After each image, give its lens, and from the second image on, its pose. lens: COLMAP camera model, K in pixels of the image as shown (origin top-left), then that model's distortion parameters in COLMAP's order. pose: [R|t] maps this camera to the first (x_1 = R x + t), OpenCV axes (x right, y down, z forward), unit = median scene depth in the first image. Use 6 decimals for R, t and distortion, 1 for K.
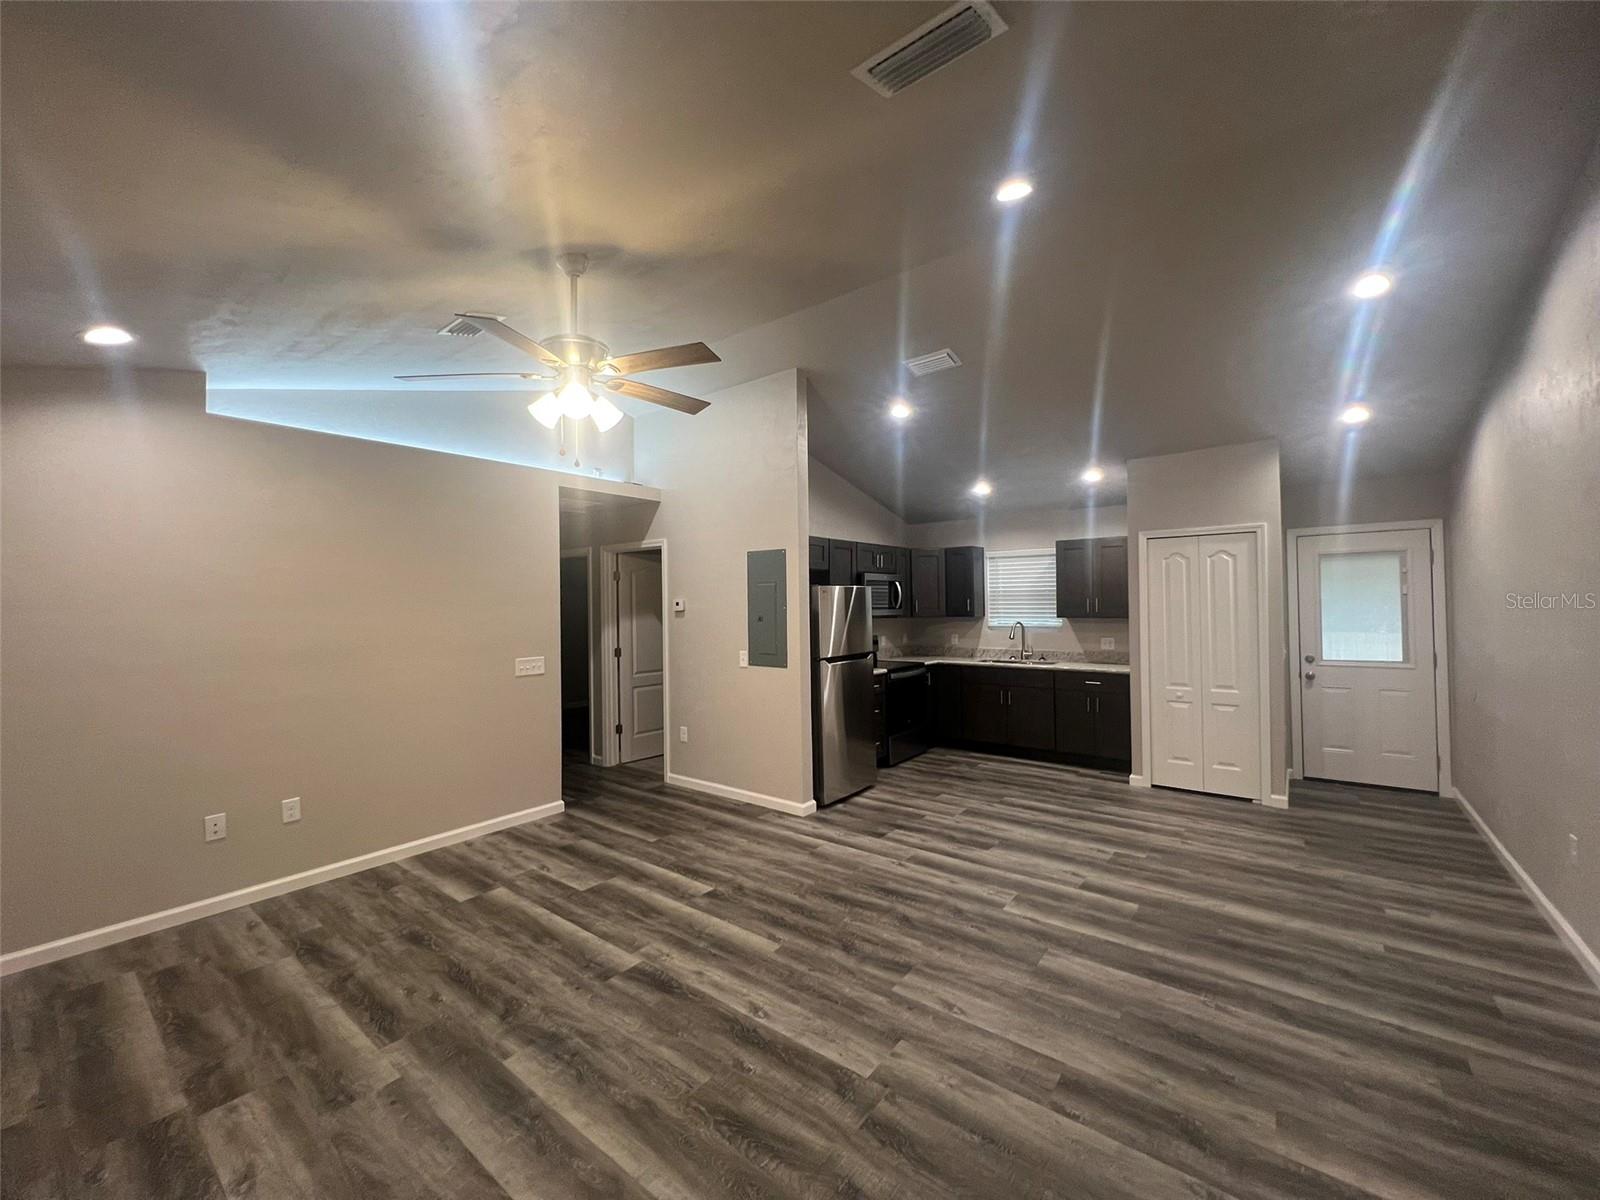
lens RADIAL K [[637.2, 0, 795.1], [0, 637.2, 597.2], [0, 0, 1]] dist [-0.003822, 0.001061]
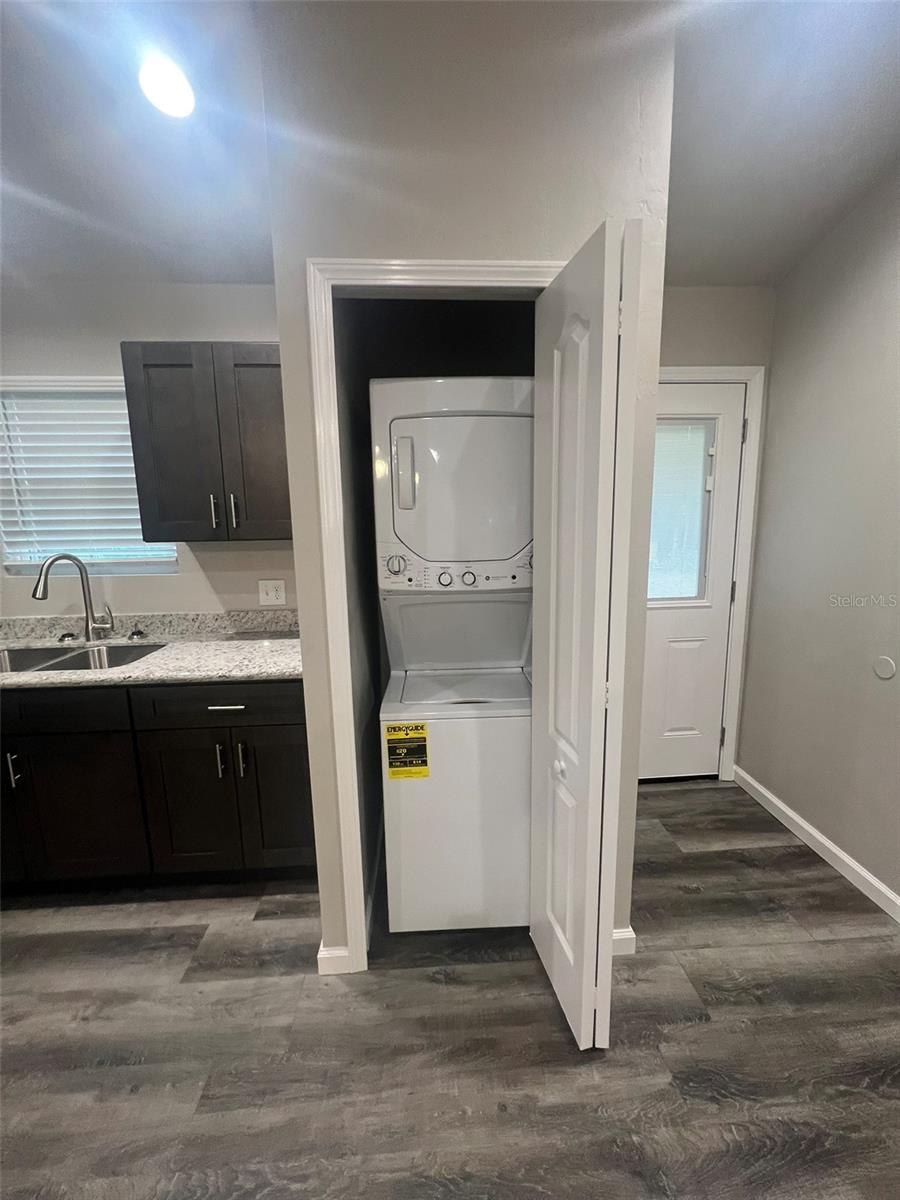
lens RADIAL K [[477.9, 0, 452.0], [0, 477.9, 596.1], [0, 0, 1]] dist [-0.003822, 0.001061]
pose [[0.746915, -0.108927, 0.655937, 0.552265], [0.001414, 0.986748, 0.162252, 0.025736], [-0.664918, -0.120261, 0.737171, 0.996387]]
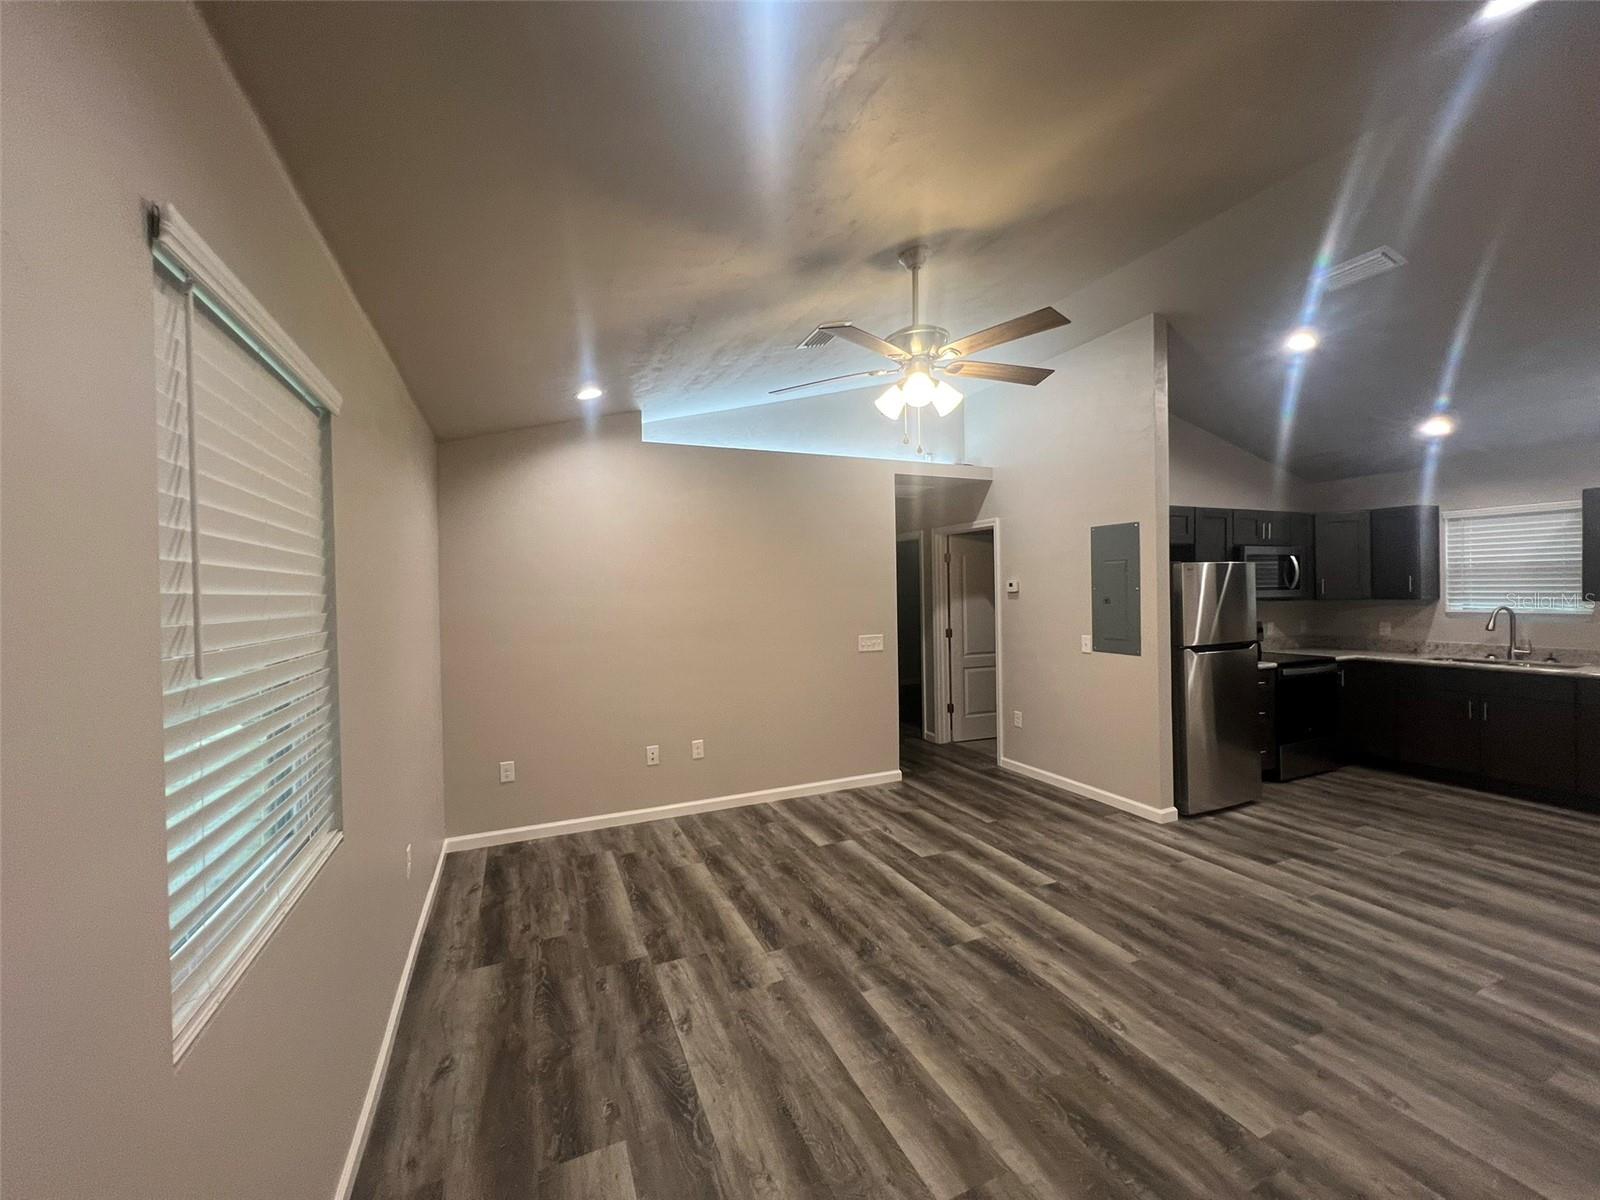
lens RADIAL K [[637.2, 0, 795.4], [0, 637.2, 597.6], [0, 0, 1]] dist [-0.003822, 0.001061]
pose [[0.879345, 0.002863, -0.476176, -0.015873], [0.010967, 0.999595, 0.026263, 0.001289], [0.476059, -0.028316, 0.878957, -0.012893]]
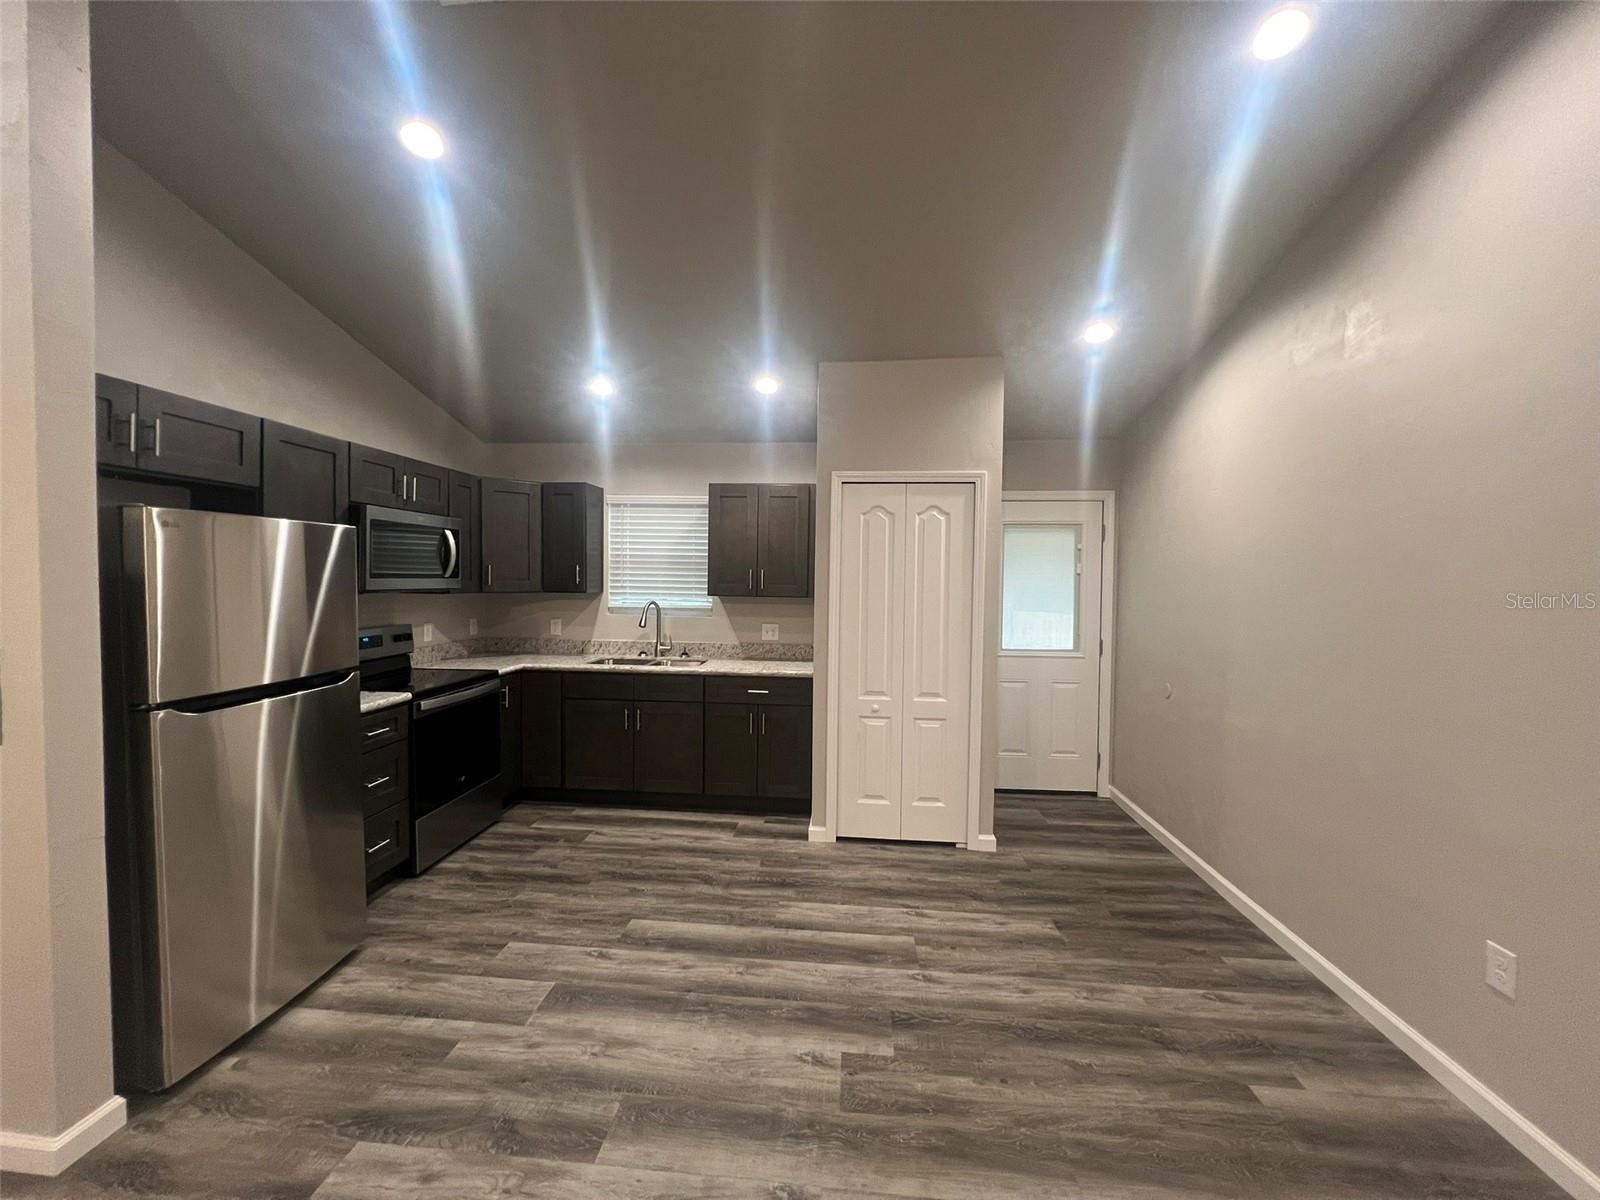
lens RADIAL K [[637.2, 0, 795.4], [0, 637.2, 596.7], [0, 0, 1]] dist [-0.003822, 0.001061]
pose [[0.836994, 0.007491, 0.547162, 0.178834], [-0.029633, 0.999060, 0.031652, 0.013080], [-0.546410, -0.042707, 0.836428, 0.583580]]
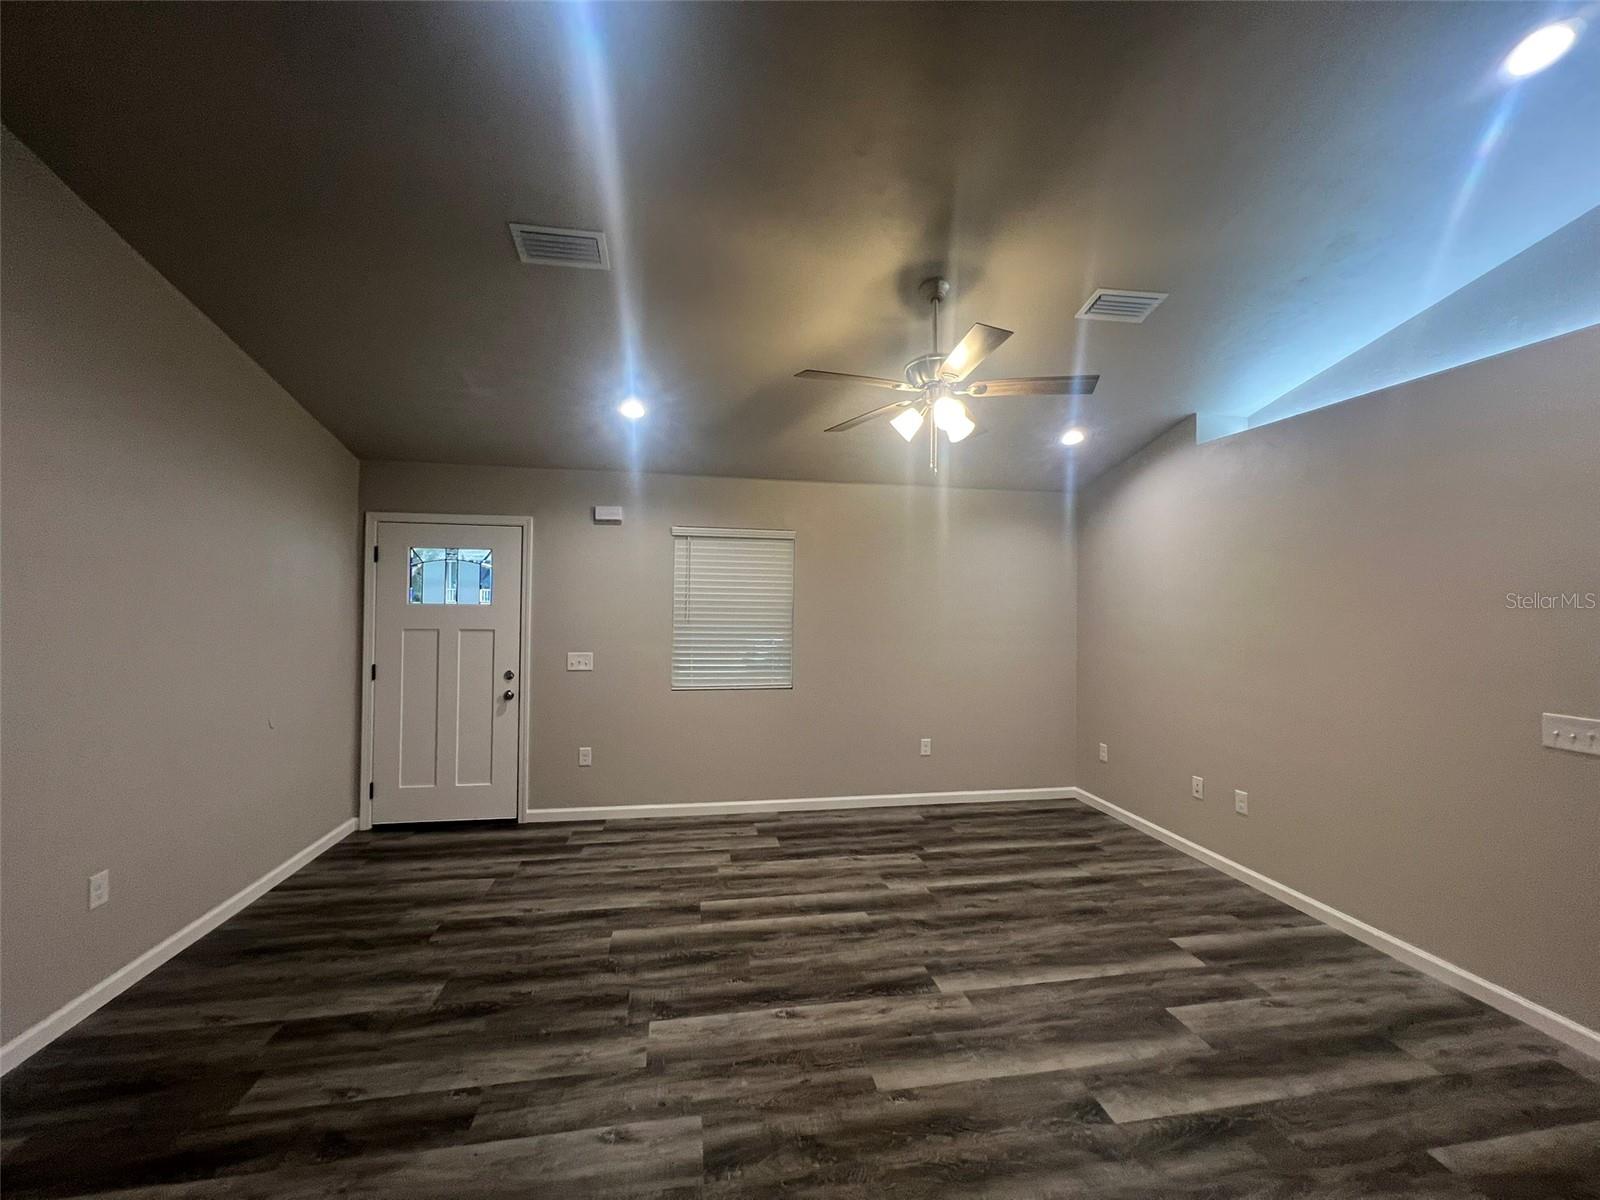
lens RADIAL K [[637.2, 0, 794.7], [0, 637.2, 599.2], [0, 0, 1]] dist [-0.003822, 0.001061]
pose [[-0.664324, 0.001620, -0.747443, 0.401655], [0.002376, 0.999997, 0.000055, 0.002782], [0.747441, -0.001739, -0.664326, 0.994355]]
